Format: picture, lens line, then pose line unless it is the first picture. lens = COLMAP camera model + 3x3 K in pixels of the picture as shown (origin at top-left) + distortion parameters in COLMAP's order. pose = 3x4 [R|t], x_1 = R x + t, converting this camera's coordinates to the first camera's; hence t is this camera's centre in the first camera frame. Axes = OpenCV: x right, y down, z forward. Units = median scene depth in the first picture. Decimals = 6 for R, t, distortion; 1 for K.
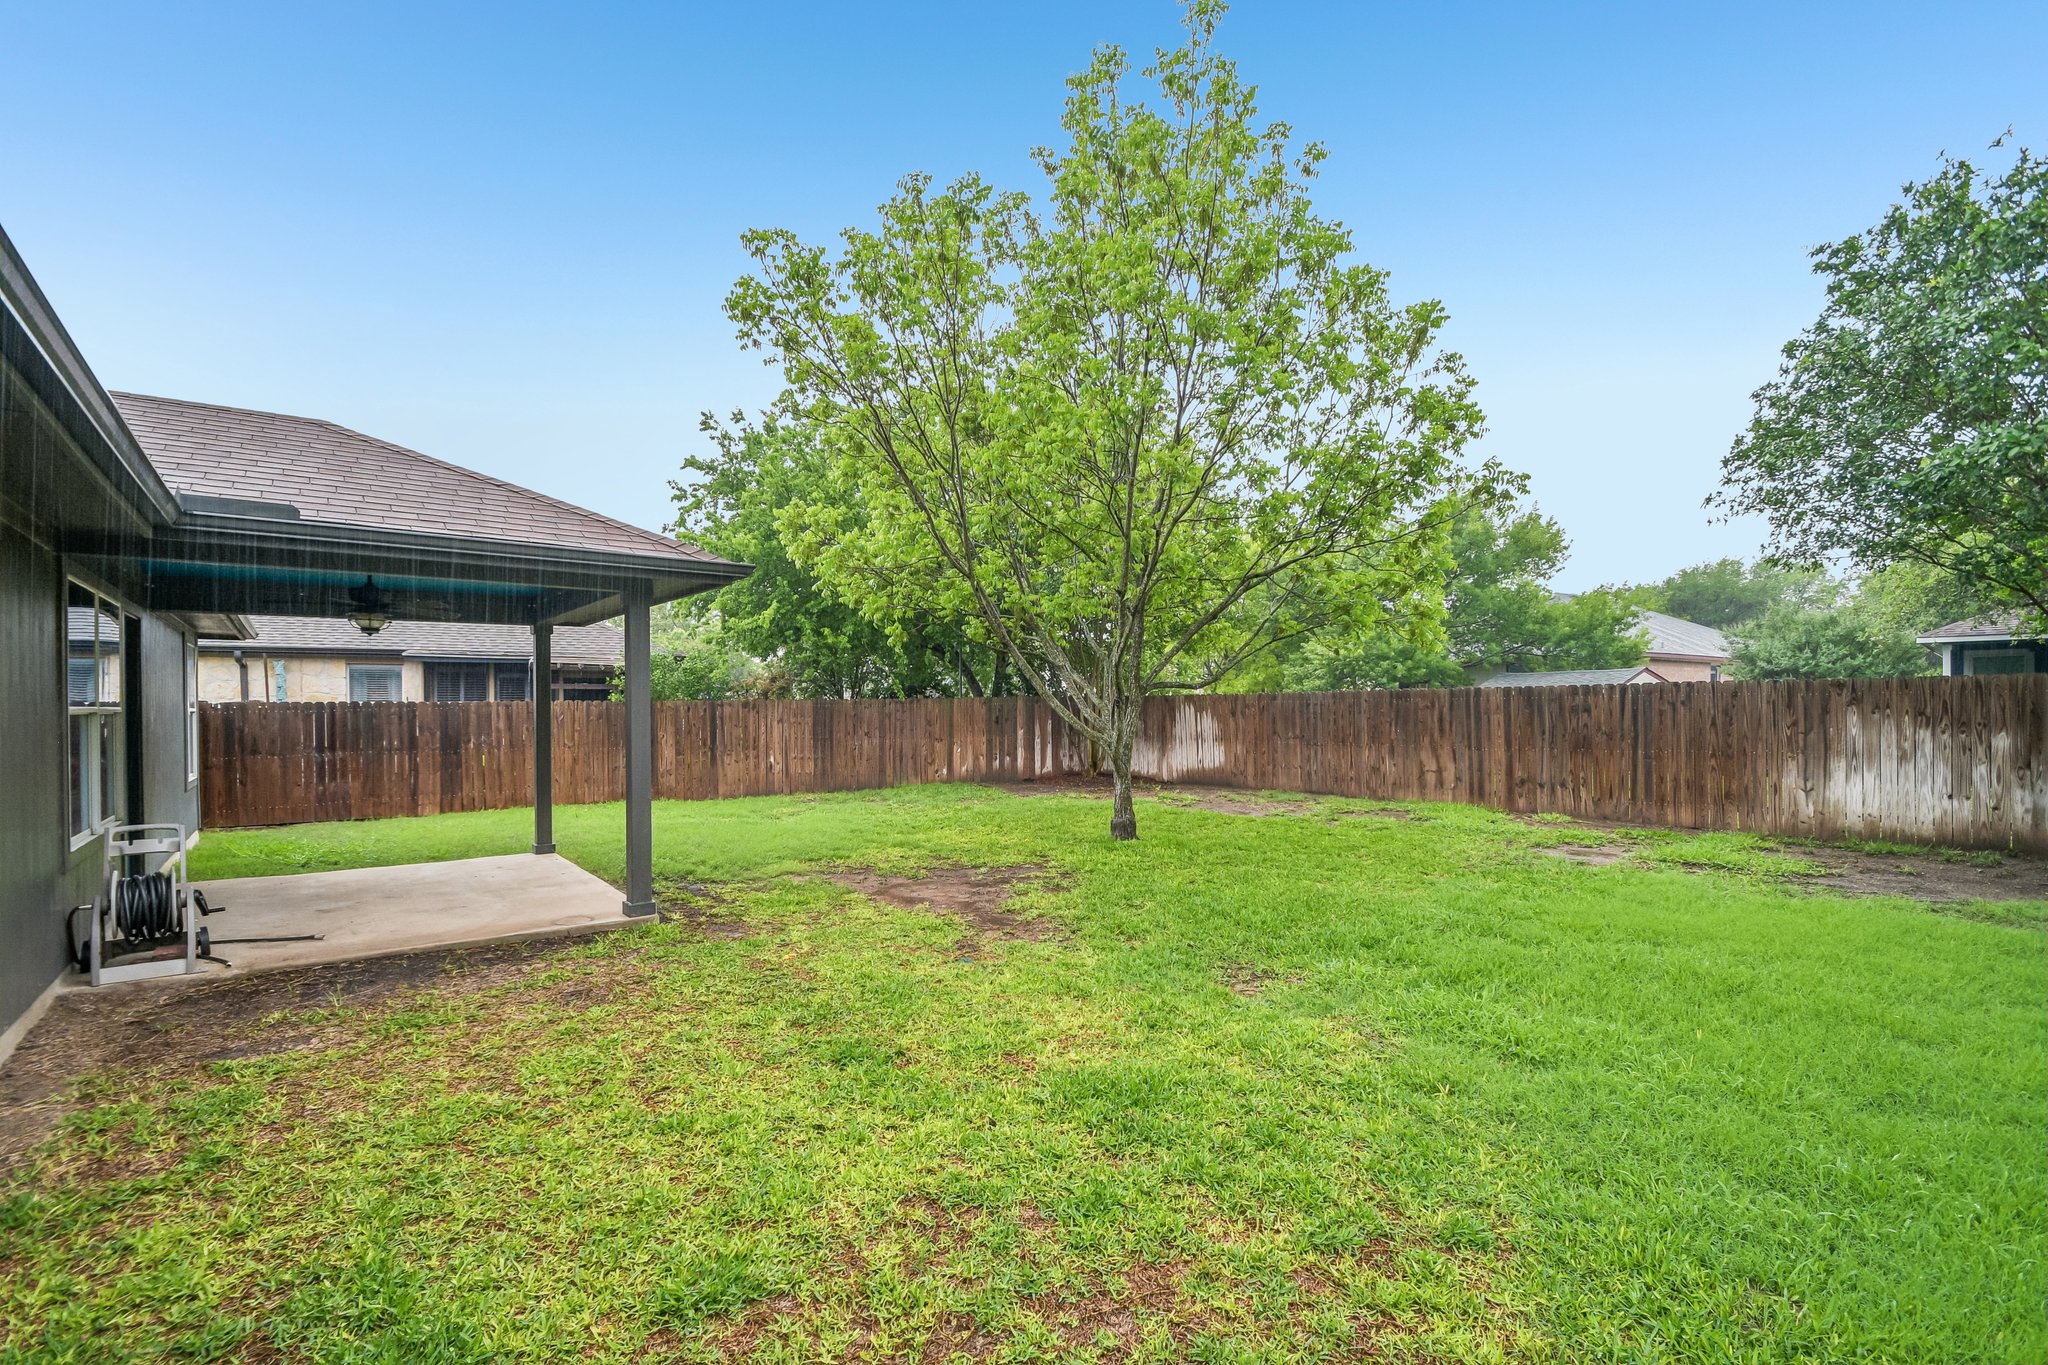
lens RADIAL K [[912.8, 0, 1030.2], [0, 912.8, 699.5], [0, 0, 1]] dist [-0.017909, -0.002656]
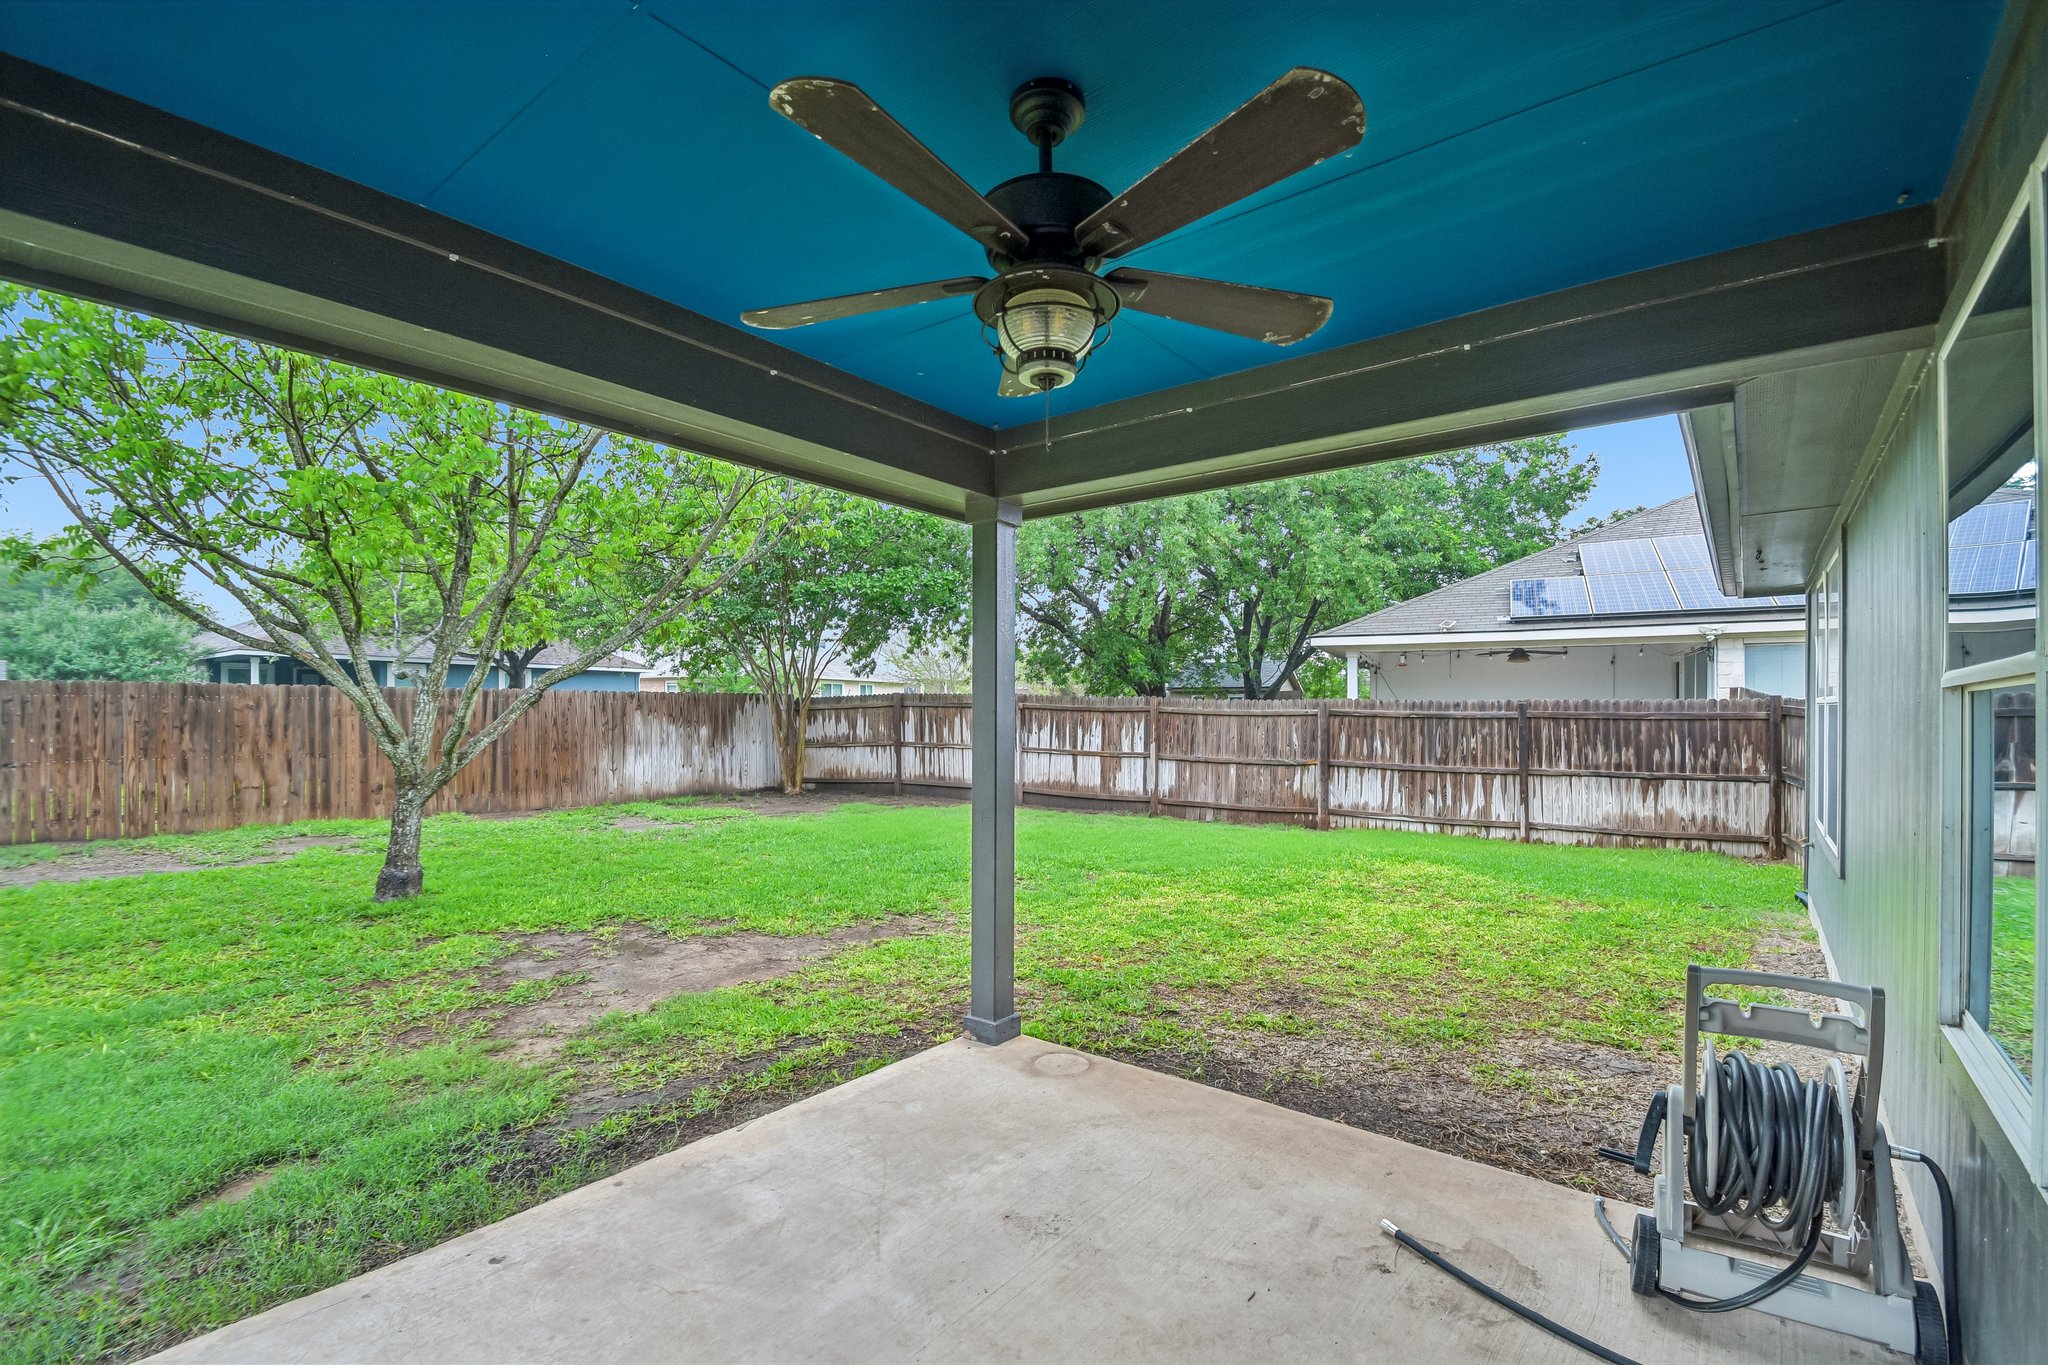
lens RADIAL K [[912.8, 0, 1030.1], [0, 912.8, 699.7], [0, 0, 1]] dist [-0.017909, -0.002656]
pose [[-0.246538, 0.018822, 0.968950, -0.654297], [-0.010004, 0.999709, -0.021965, 0.015722], [-0.969081, -0.015108, -0.246278, 0.702423]]
